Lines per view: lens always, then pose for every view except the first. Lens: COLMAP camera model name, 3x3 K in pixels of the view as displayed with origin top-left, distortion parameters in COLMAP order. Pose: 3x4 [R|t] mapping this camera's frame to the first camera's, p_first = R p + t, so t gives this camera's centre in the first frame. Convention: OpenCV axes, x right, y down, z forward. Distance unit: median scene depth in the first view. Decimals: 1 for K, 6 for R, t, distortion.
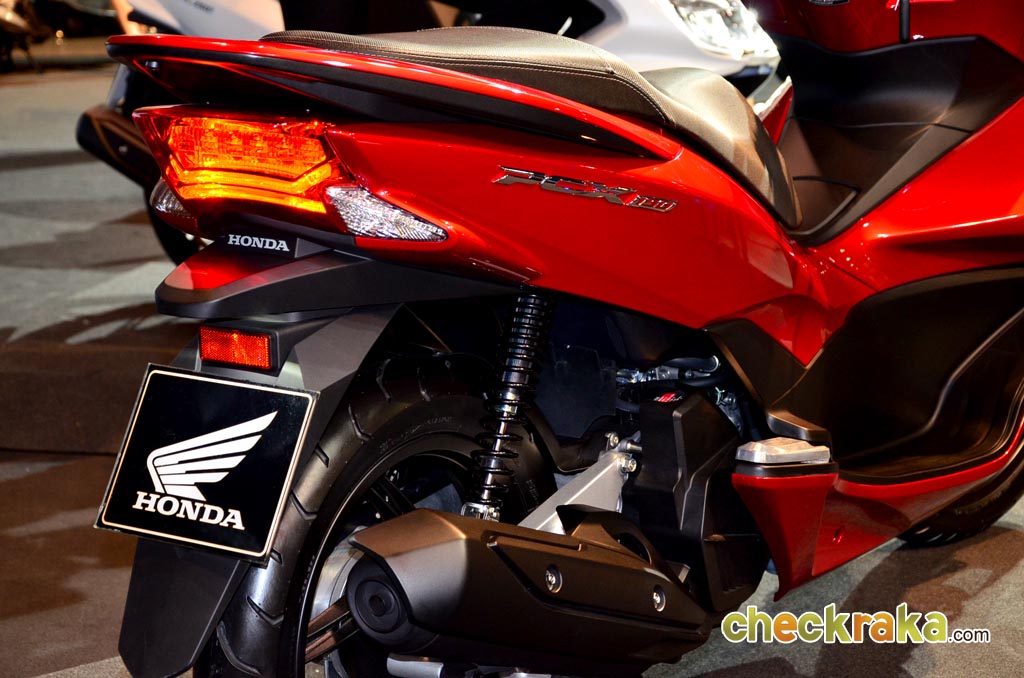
lens RADIAL K [[2279.9, 0, 511.5], [0, 2279.9, 338.2], [0, 0, 1]] dist [0.431152, 0.000000]
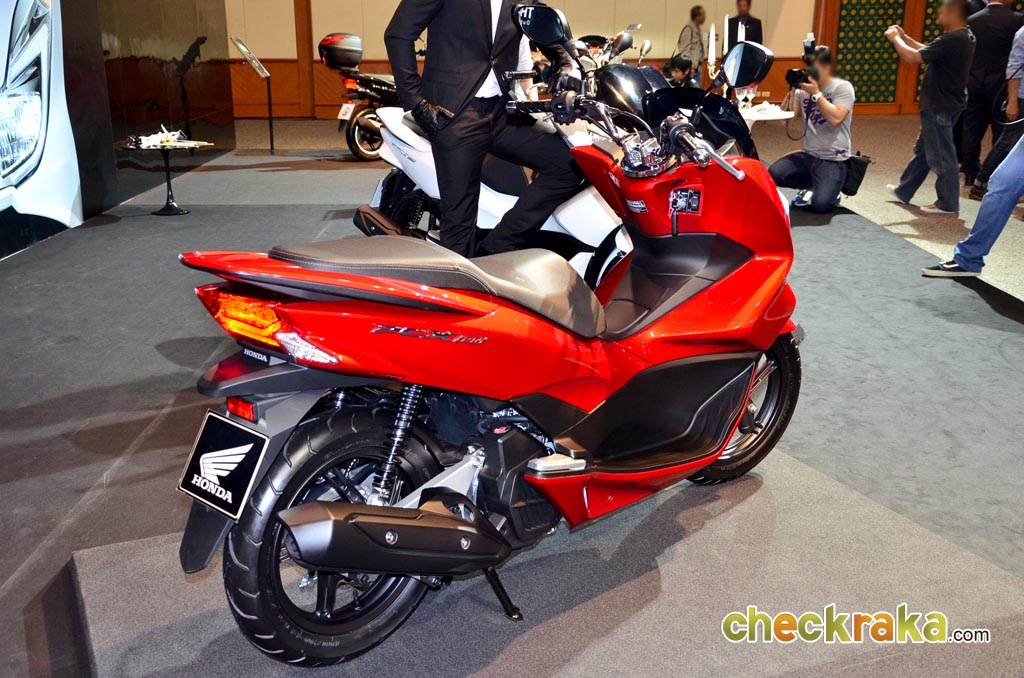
lens RADIAL K [[1161.5, 0, 512.8], [0, 1161.5, 340.9], [0, 0, 1]] dist [0.024374, 0.000000]
pose [[0.981568, 0.064766, -0.179803, 0.281331], [-0.051773, 0.995759, 0.076044, -0.139017], [0.183965, -0.065334, 0.980759, 0.059476]]
